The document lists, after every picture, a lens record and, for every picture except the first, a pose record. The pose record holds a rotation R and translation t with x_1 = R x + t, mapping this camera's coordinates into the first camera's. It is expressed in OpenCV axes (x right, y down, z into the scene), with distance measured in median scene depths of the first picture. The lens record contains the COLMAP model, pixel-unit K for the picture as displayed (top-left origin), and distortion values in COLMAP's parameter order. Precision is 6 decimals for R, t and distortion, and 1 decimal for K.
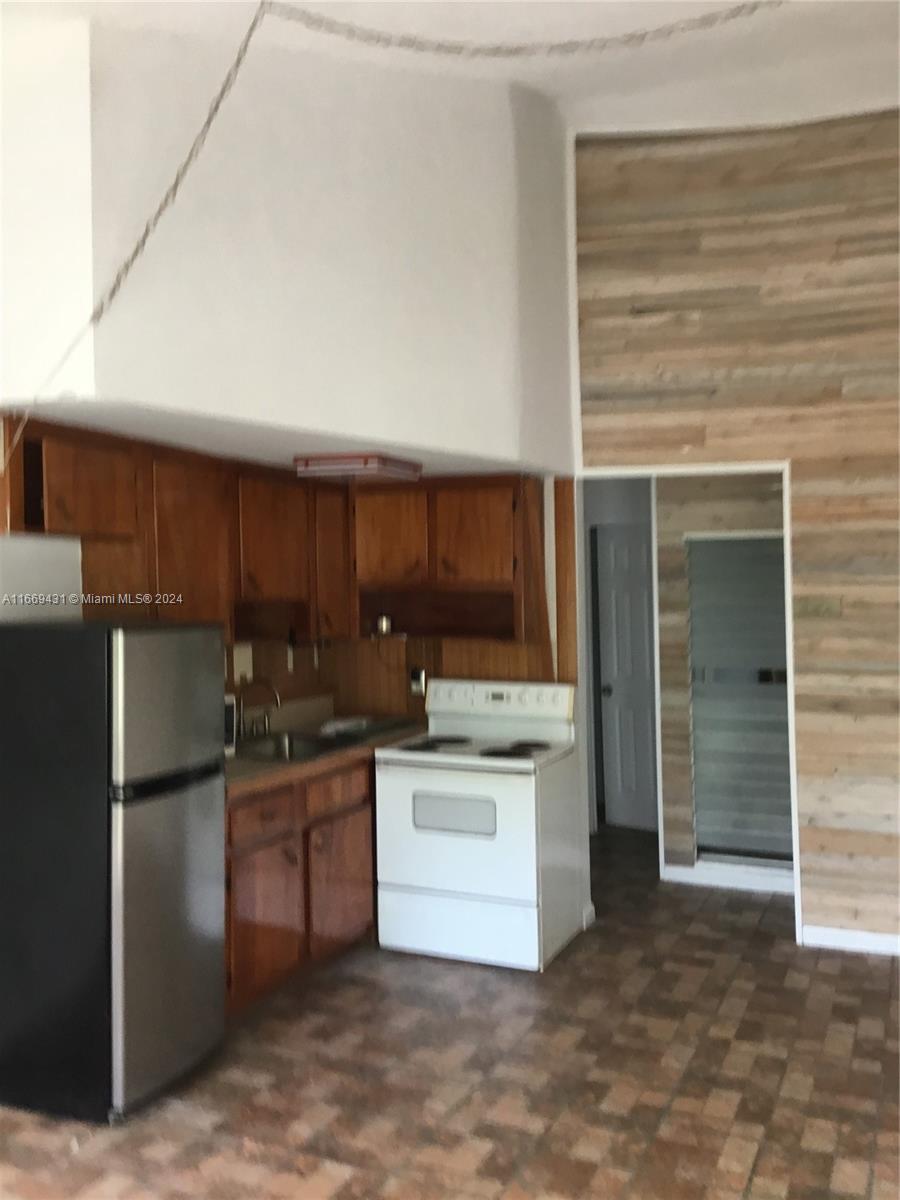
lens RADIAL K [[1109.2, 0, 445.5], [0, 1109.2, 610.8], [0, 0, 1]] dist [0.011567, 0.000000]
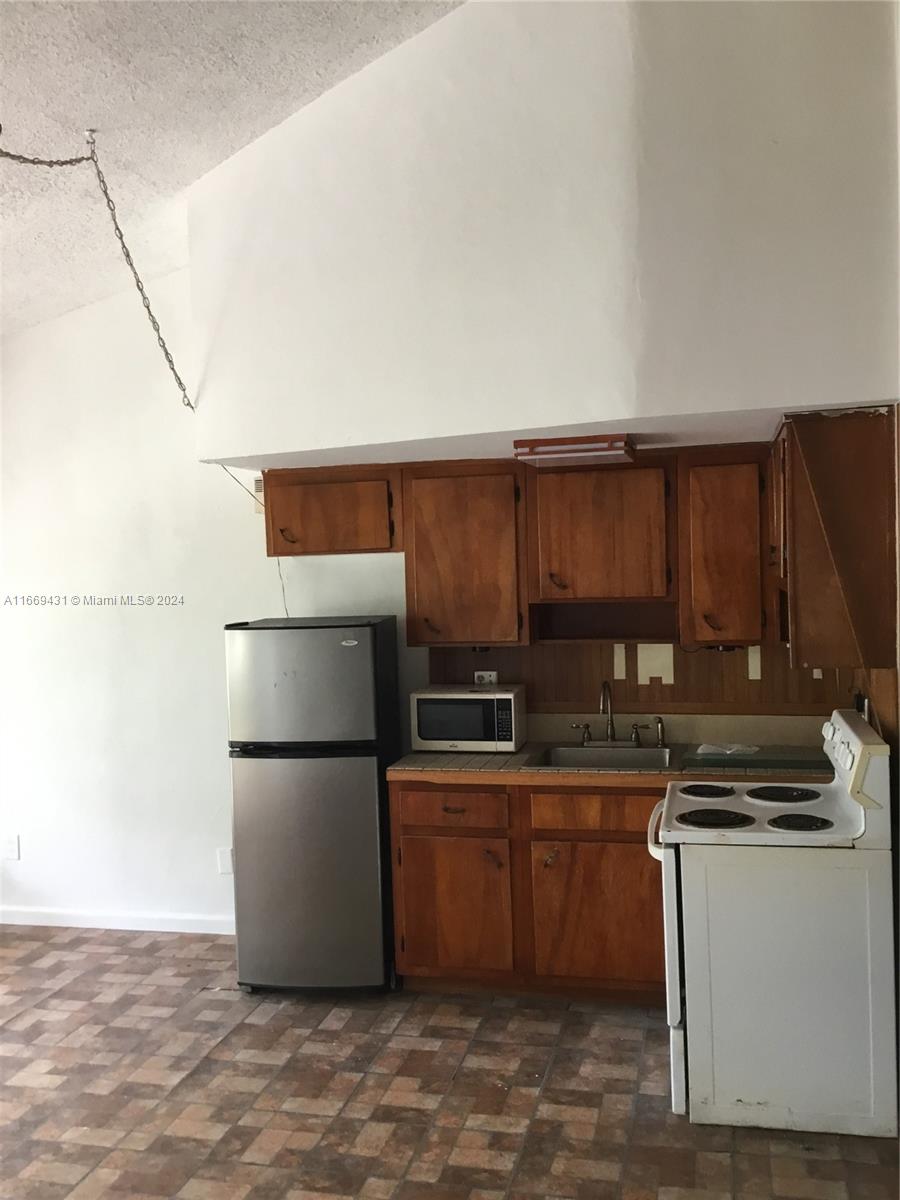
lens RADIAL K [[1109.2, 0, 444.4], [0, 1109.2, 587.4], [0, 0, 1]] dist [0.011567, 0.000000]
pose [[0.172708, 0.014031, -0.984873, 0.697723], [0.011928, 0.999795, 0.016336, -0.034500], [0.984901, -0.014569, 0.172505, 0.655214]]
